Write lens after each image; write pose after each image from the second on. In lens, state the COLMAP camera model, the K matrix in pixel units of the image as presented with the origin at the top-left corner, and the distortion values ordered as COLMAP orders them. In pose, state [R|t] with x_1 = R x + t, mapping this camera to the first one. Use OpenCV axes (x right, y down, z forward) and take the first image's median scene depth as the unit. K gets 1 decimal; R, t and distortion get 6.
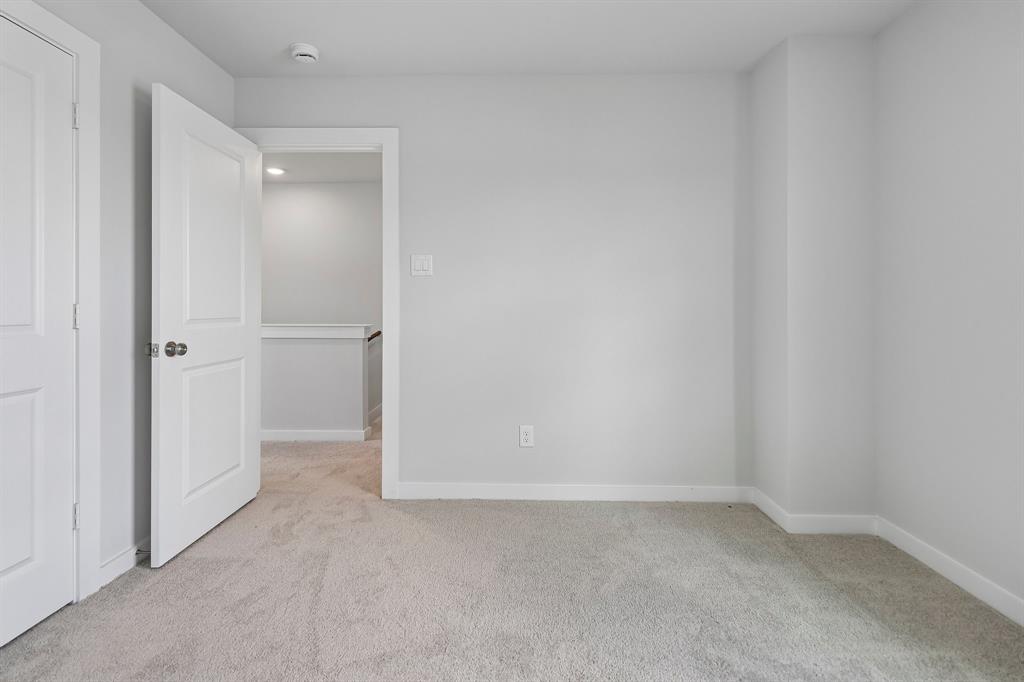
lens RADIAL K [[470.4, 0, 507.6], [0, 470.4, 313.5], [0, 0, 1]] dist [0.014990, -0.009650]
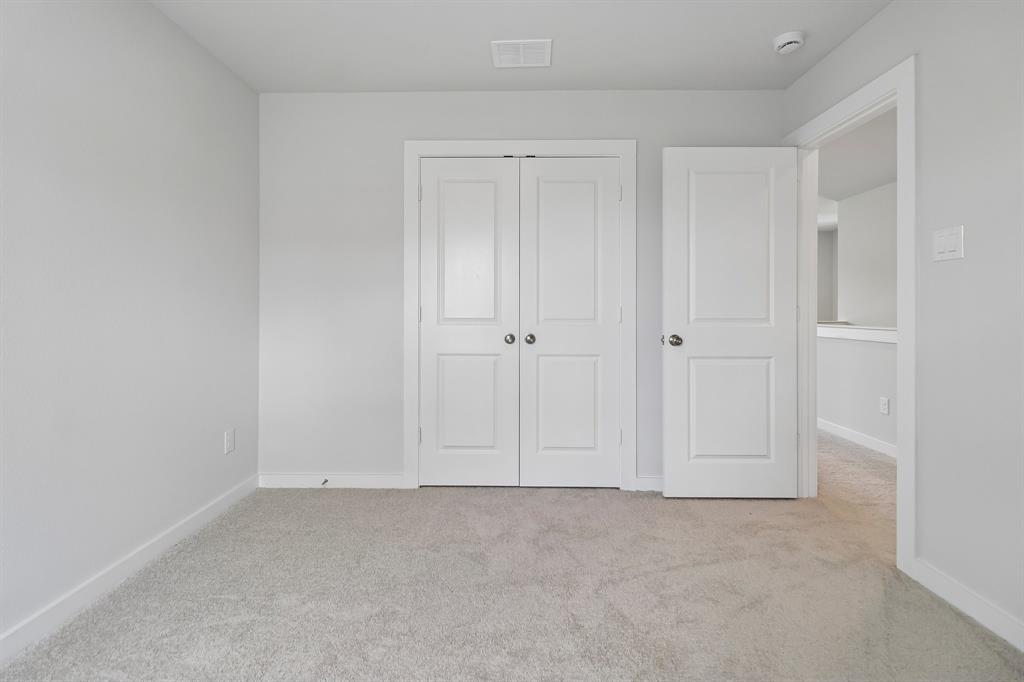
lens RADIAL K [[470.4, 0, 506.2], [0, 470.4, 306.6], [0, 0, 1]] dist [0.014990, -0.009650]
pose [[0.010626, -0.008282, -0.999909, 0.518543], [-0.008003, 0.999933, -0.008367, -0.004965], [0.999912, 0.008091, 0.010559, 0.416752]]
